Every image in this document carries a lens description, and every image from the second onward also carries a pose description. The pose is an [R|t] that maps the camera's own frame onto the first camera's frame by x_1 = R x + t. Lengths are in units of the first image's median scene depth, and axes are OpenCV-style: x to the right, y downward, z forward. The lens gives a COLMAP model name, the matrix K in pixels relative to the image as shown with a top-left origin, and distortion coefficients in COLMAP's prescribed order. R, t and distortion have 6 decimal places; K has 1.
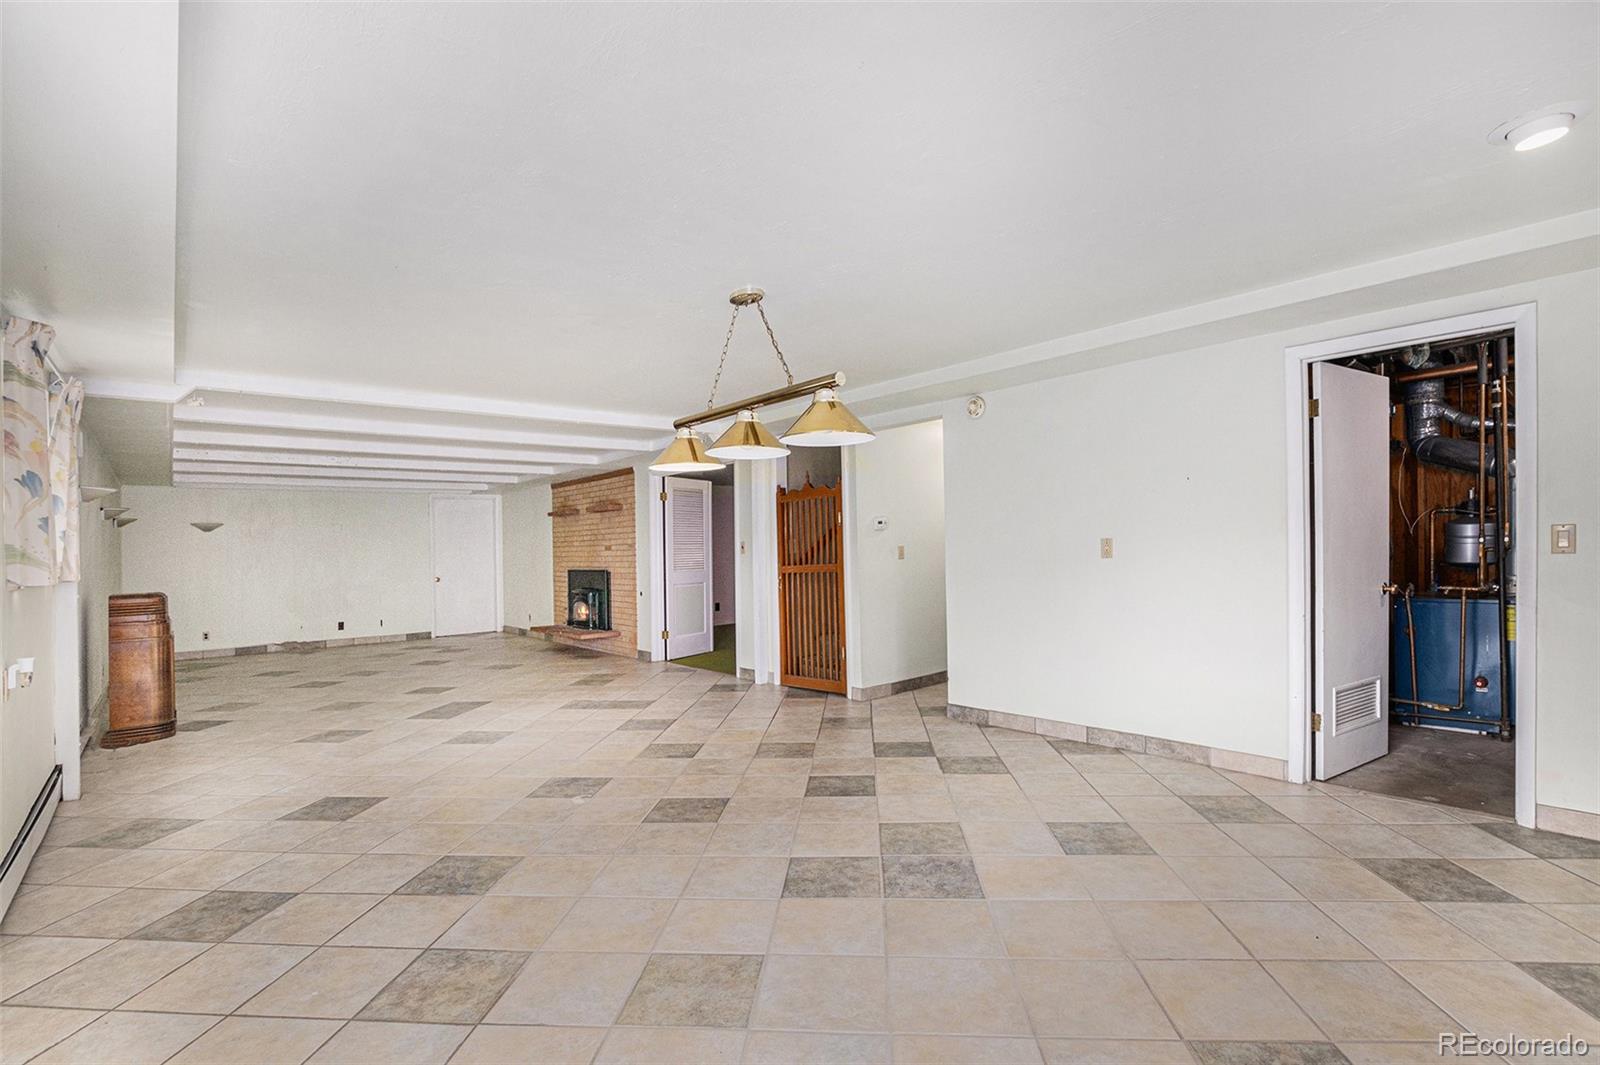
lens RADIAL K [[746.1, 0, 796.8], [0, 746.1, 547.6], [0, 0, 1]] dist [-0.022204, 0.000222]
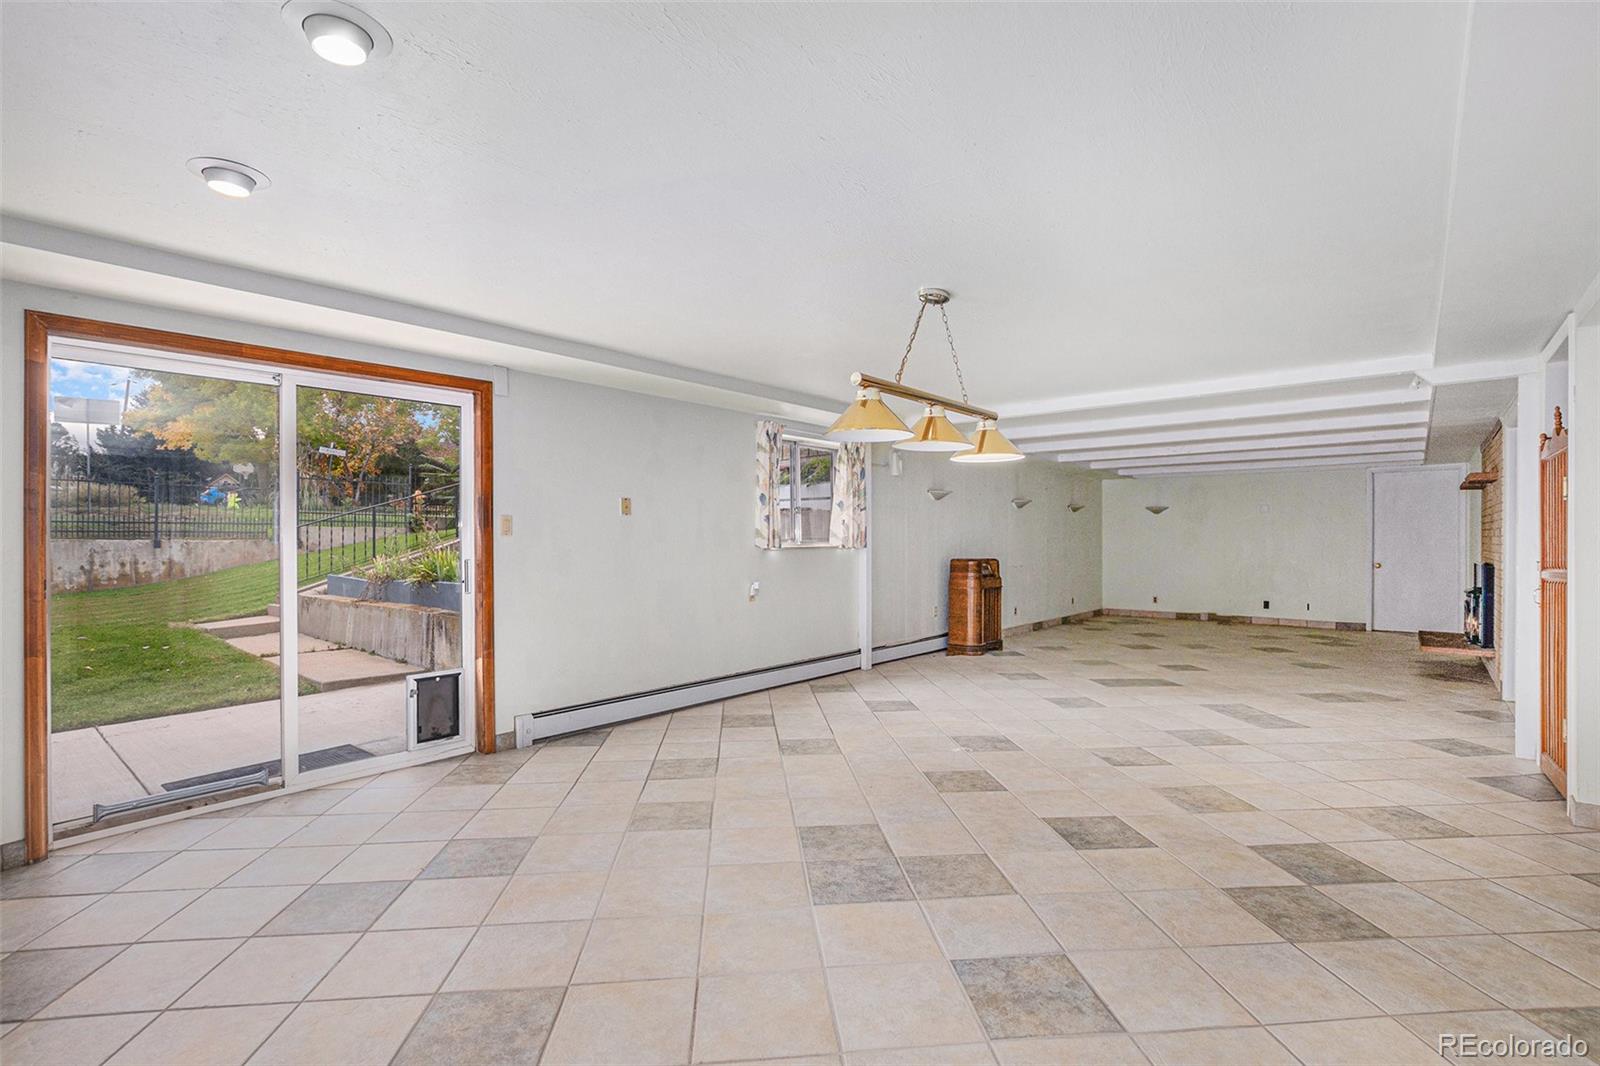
lens RADIAL K [[740.4, 0, 800.0], [0, 740.4, 533.0], [0, 0, 1]] dist [-0.000918, 0.000123]
pose [[0.183111, 0.017549, -0.982936, 0.654887], [-0.006078, 0.999842, 0.016718, -0.014781], [0.983074, 0.002913, 0.183188, 0.442909]]
